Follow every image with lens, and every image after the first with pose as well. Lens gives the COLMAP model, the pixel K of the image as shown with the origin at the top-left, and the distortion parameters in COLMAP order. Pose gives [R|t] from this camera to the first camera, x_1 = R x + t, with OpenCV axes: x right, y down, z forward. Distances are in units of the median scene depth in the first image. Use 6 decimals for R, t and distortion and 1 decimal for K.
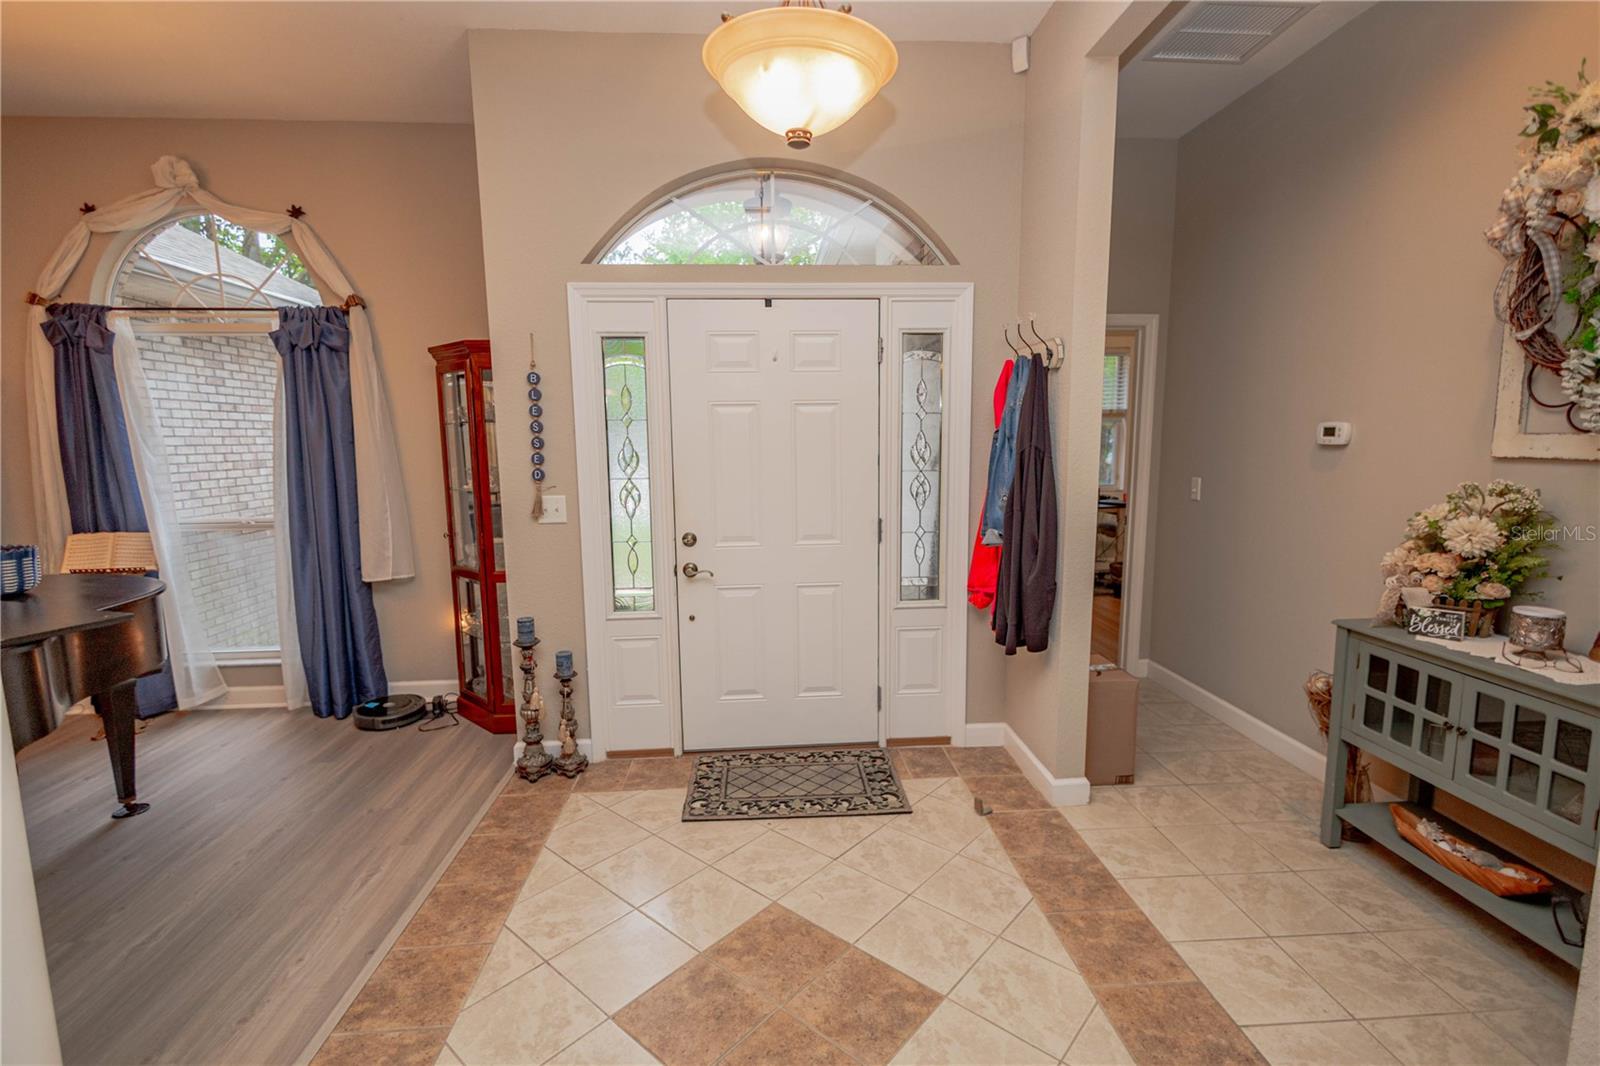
lens RADIAL K [[737.2, 0, 799.8], [0, 737.2, 534.3], [0, 0, 1]] dist [0.013725, -0.004835]
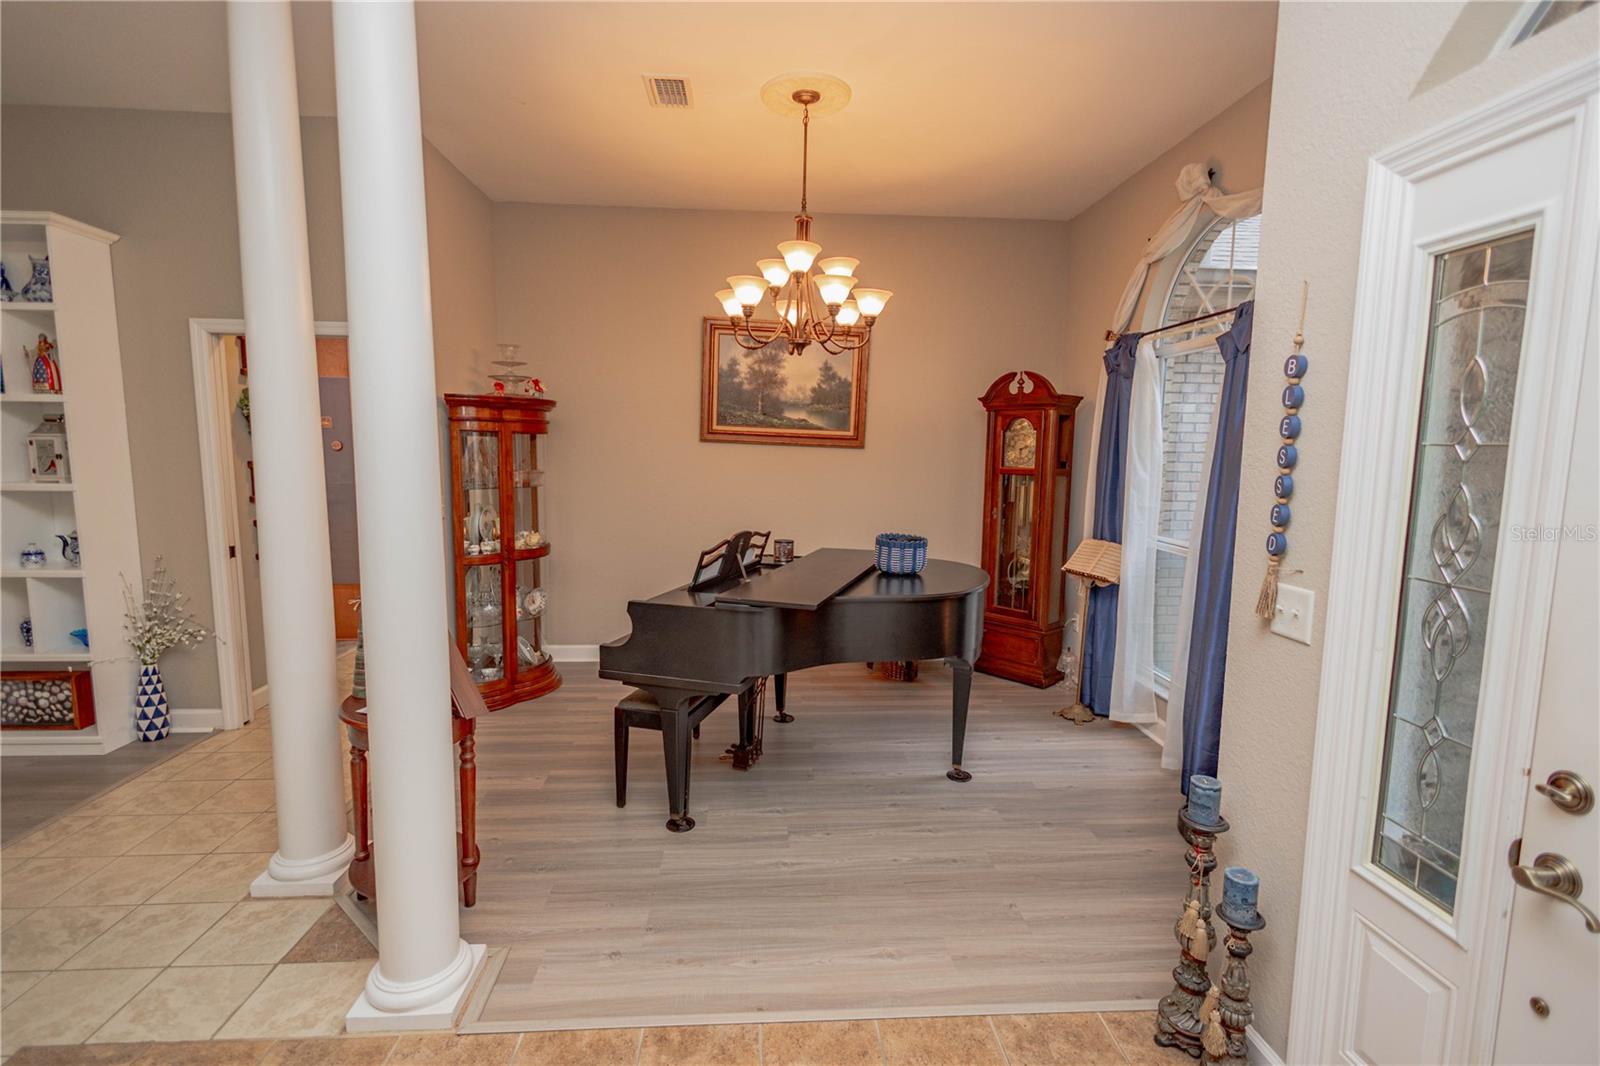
lens RADIAL K [[737.2, 0, 799.8], [0, 737.2, 534.3], [0, 0, 1]] dist [0.013725, -0.004835]
pose [[-0.000216, 0.133166, -0.991094, 0.147236], [-0.148449, 0.980108, 0.131723, -0.085688], [0.988920, 0.147155, 0.019556, 0.508314]]
